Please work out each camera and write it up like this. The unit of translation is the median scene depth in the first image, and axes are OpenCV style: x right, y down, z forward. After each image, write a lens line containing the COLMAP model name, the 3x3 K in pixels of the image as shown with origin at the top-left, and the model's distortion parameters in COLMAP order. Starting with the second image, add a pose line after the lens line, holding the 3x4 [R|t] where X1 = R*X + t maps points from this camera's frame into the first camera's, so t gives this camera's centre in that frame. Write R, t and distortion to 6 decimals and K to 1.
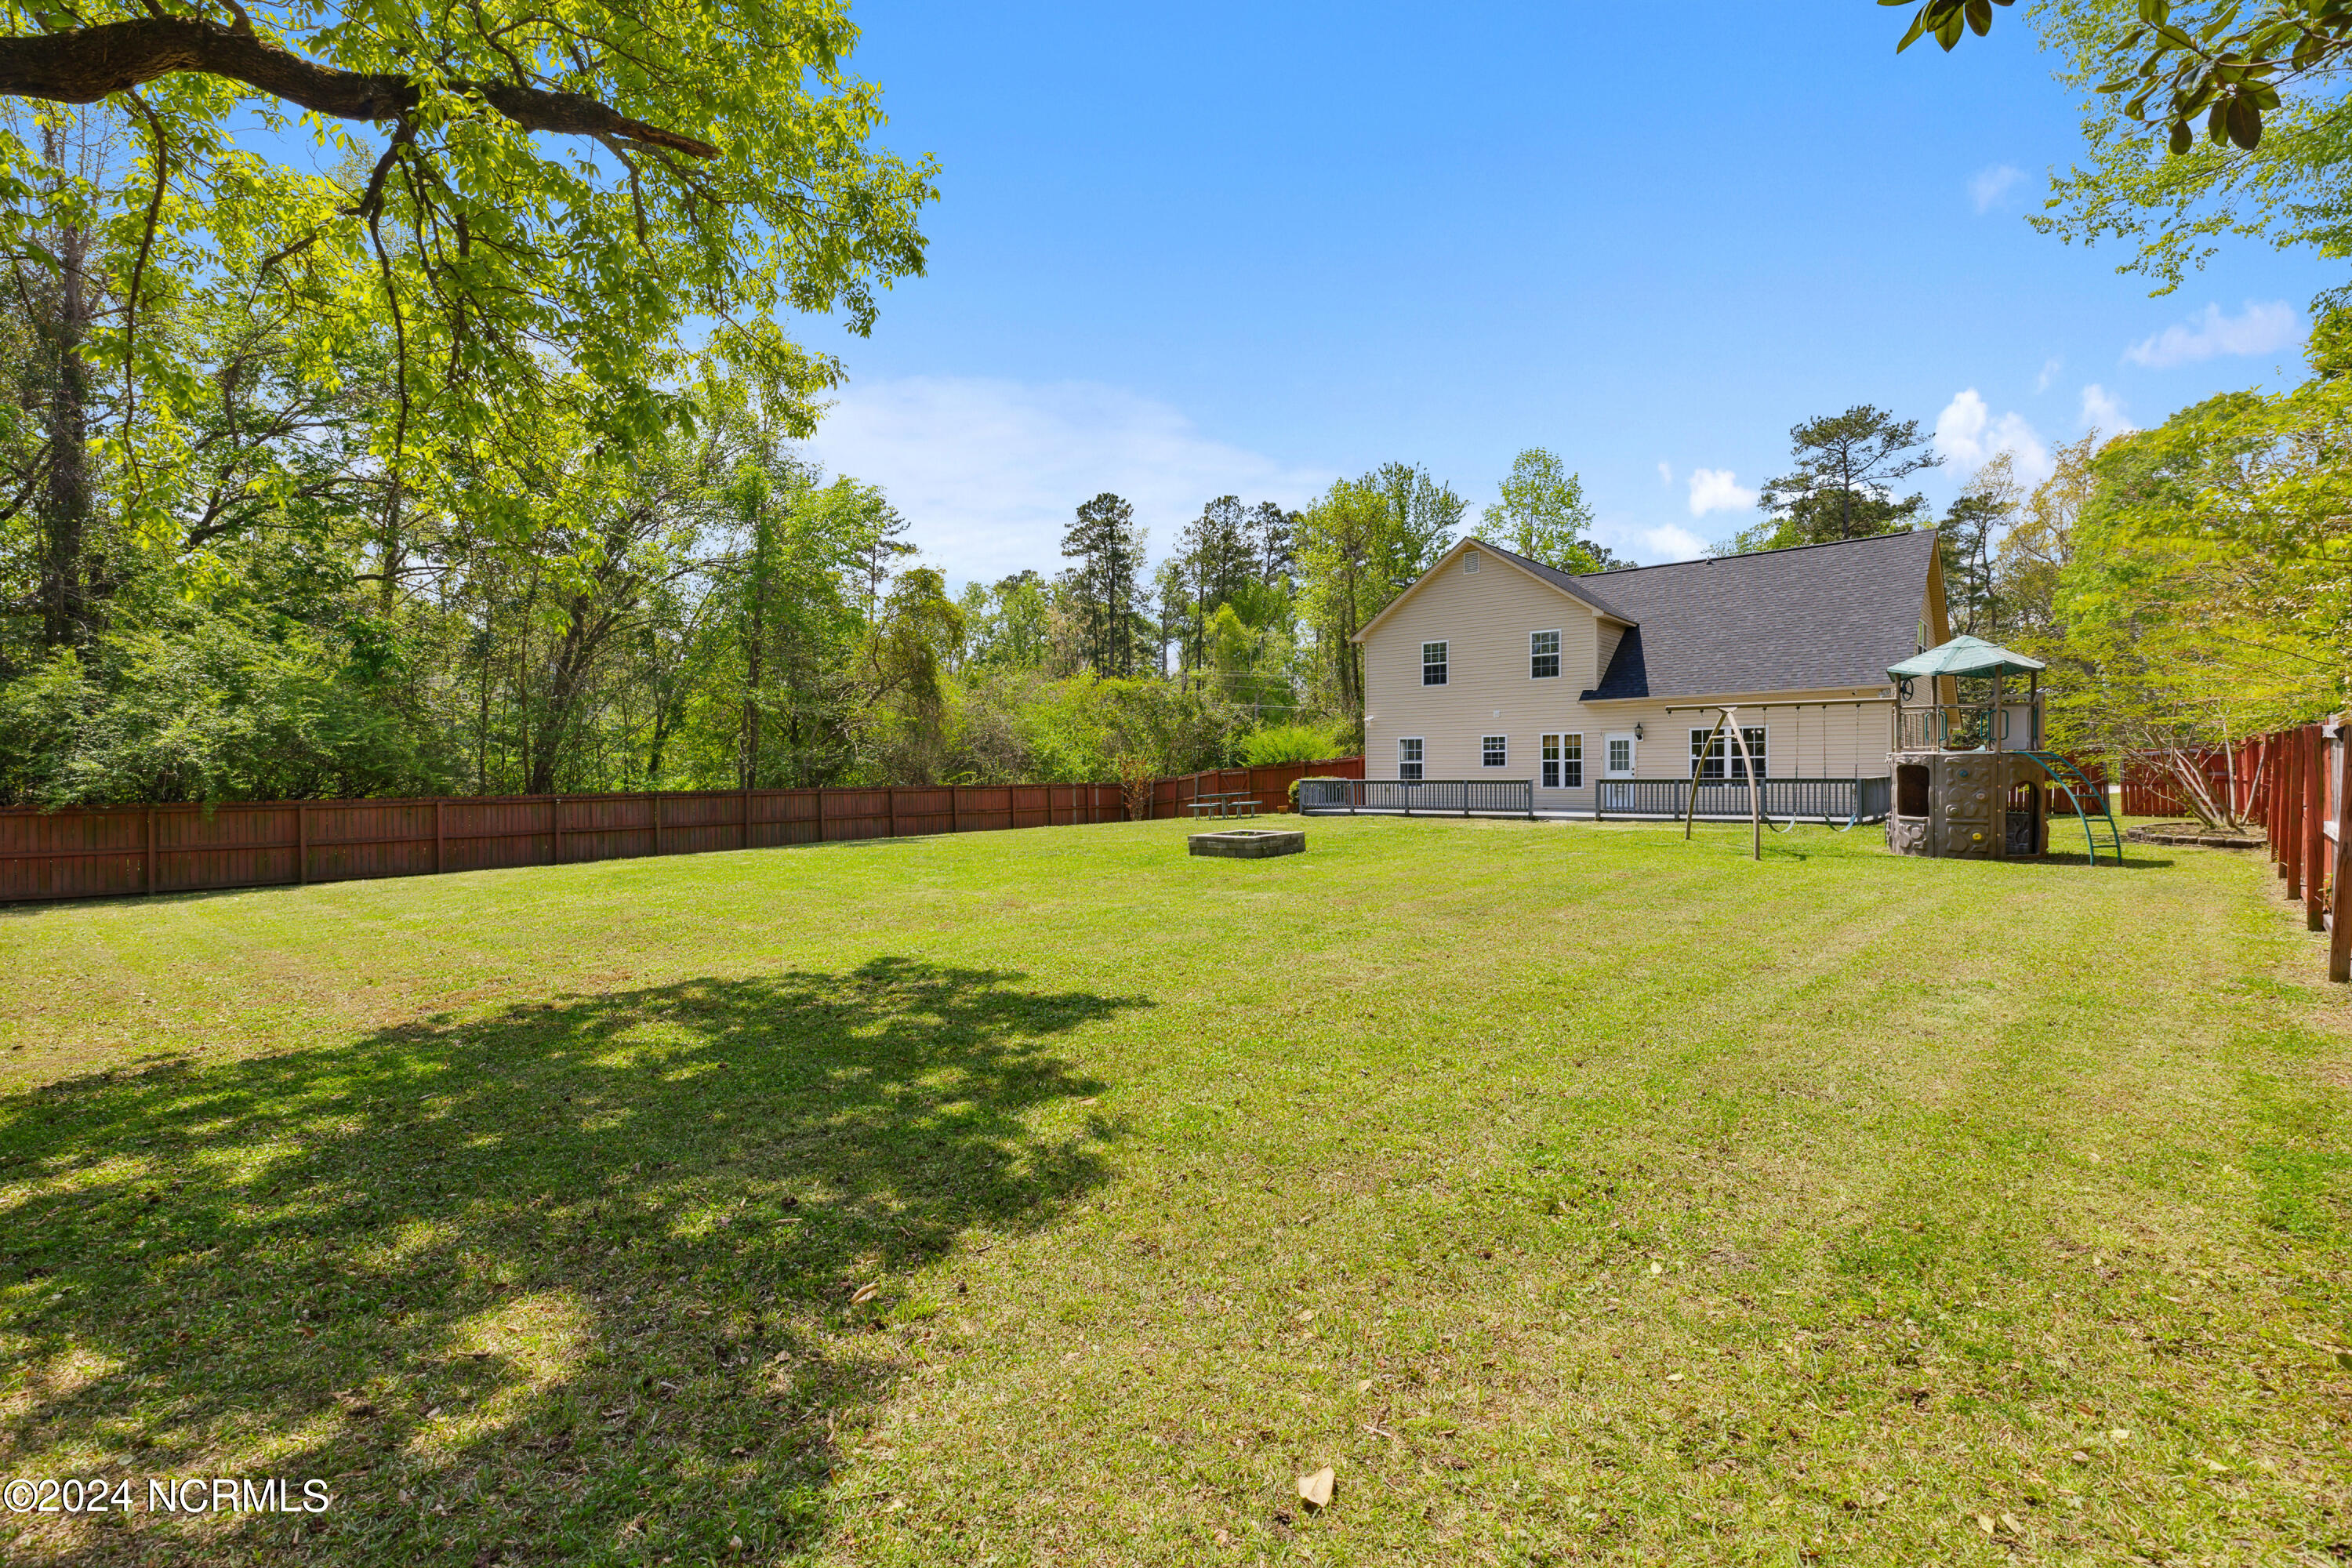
lens RADIAL K [[1089.0, 0, 1109.5], [0, 1089.0, 794.0], [0, 0, 1]] dist [0.000792, 0.000093]
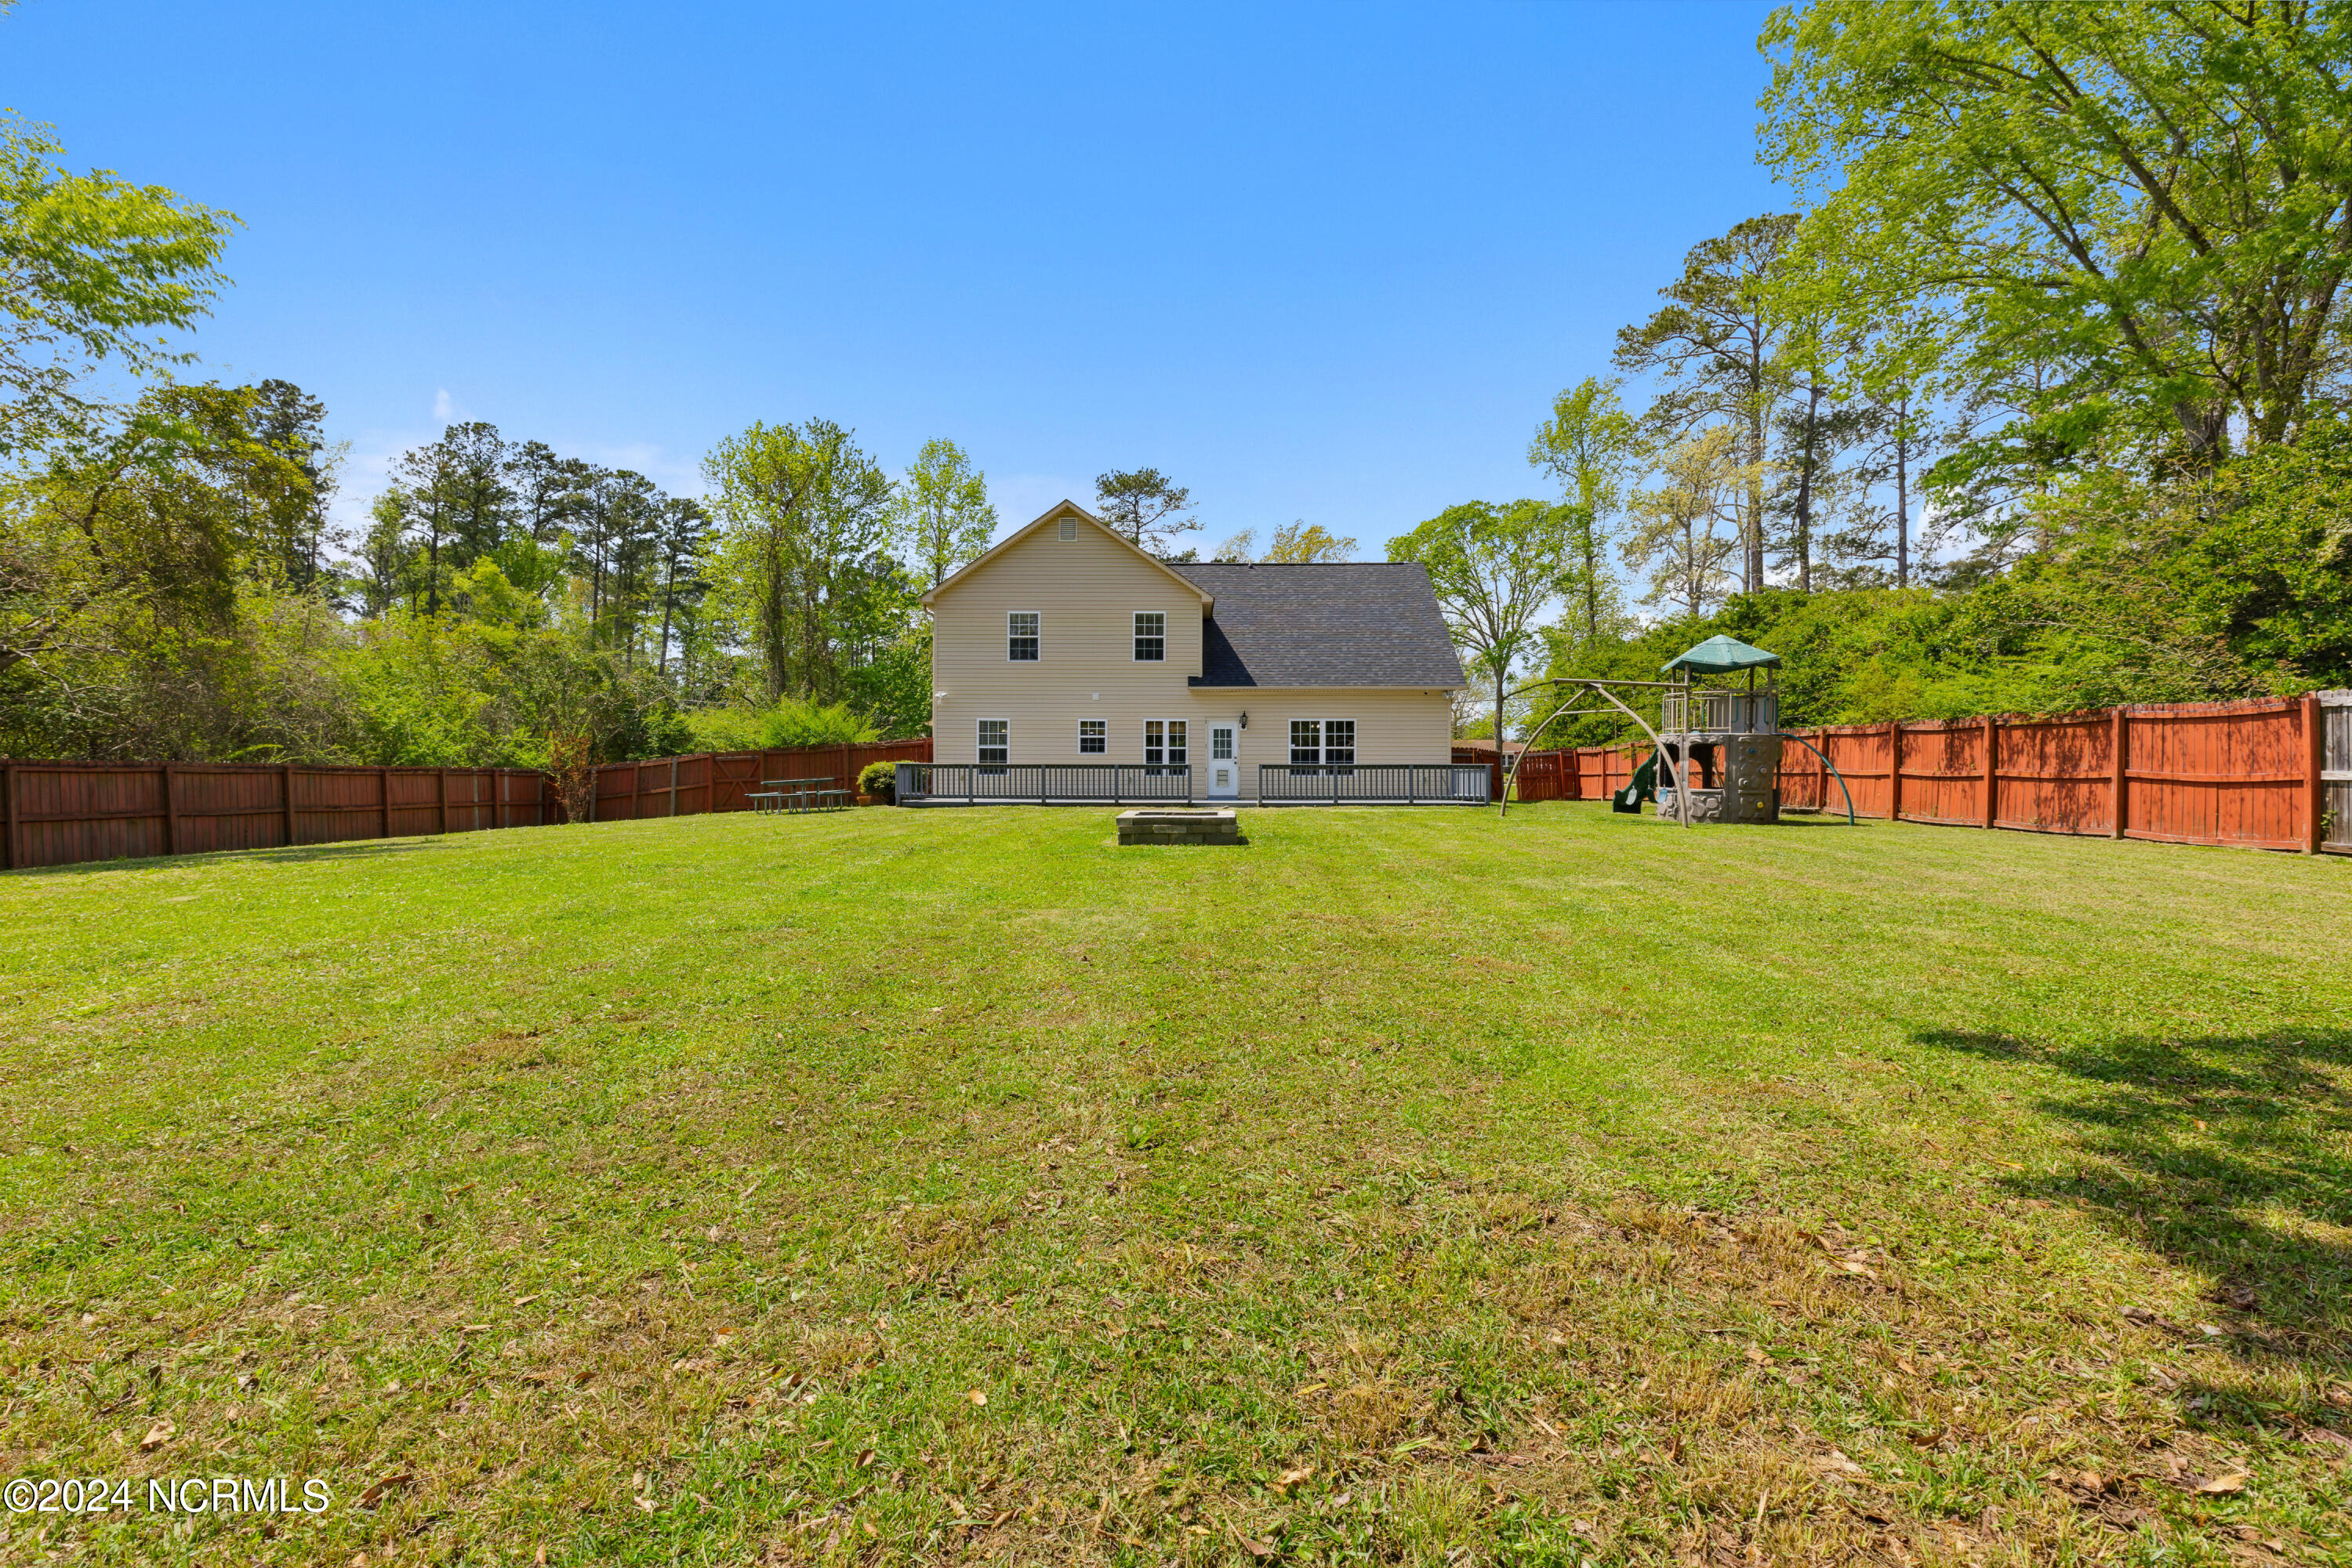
lens RADIAL K [[1082.8, 0, 1170.9], [0, 1082.8, 783.4], [0, 0, 1]] dist [0.001388, -0.000019]
pose [[0.727514, 0.007301, 0.686054, -0.214054], [0.005078, 0.999859, -0.016026, 0.014439], [-0.686074, 0.015143, 0.727374, 0.269123]]
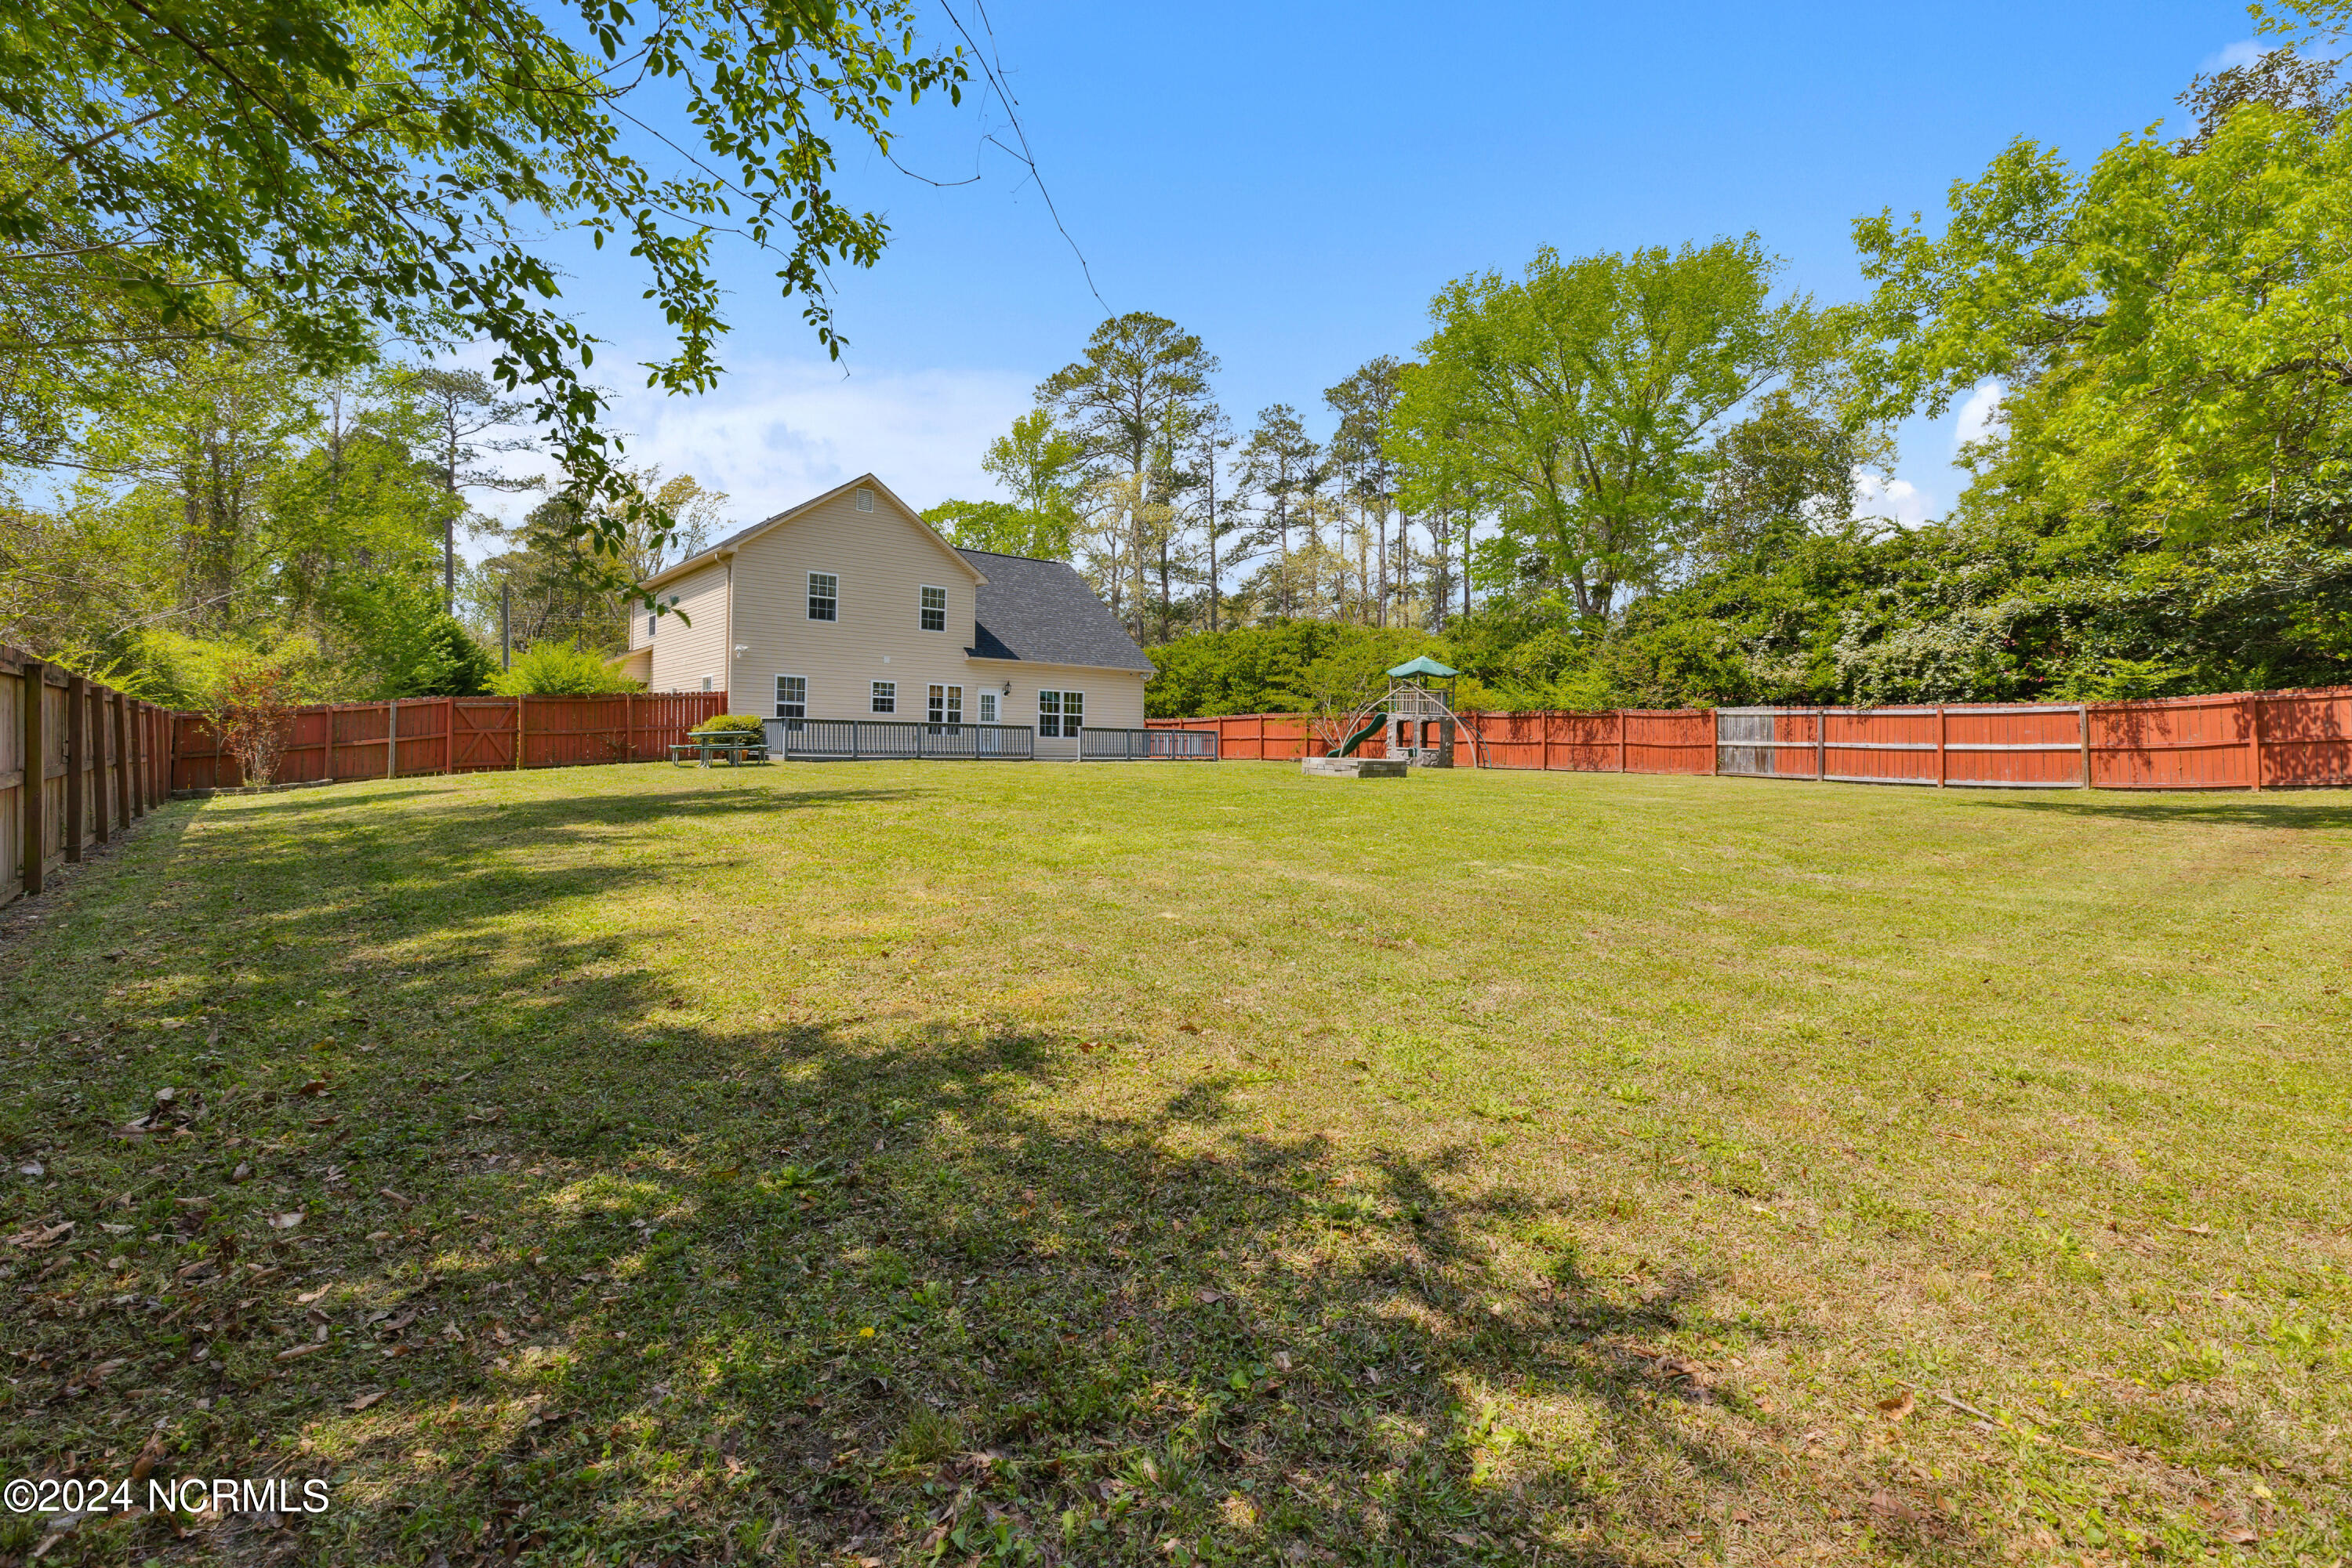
lens RADIAL K [[1079.0, 0, 1166.3], [0, 1079.0, 785.5], [0, 0, 1]] dist [0.000641, 0.000202]
pose [[0.091815, -0.020425, 0.995567, -0.568555], [0.005371, 0.999785, 0.020017, 0.021904], [-0.995762, 0.003509, 0.091905, 0.611923]]
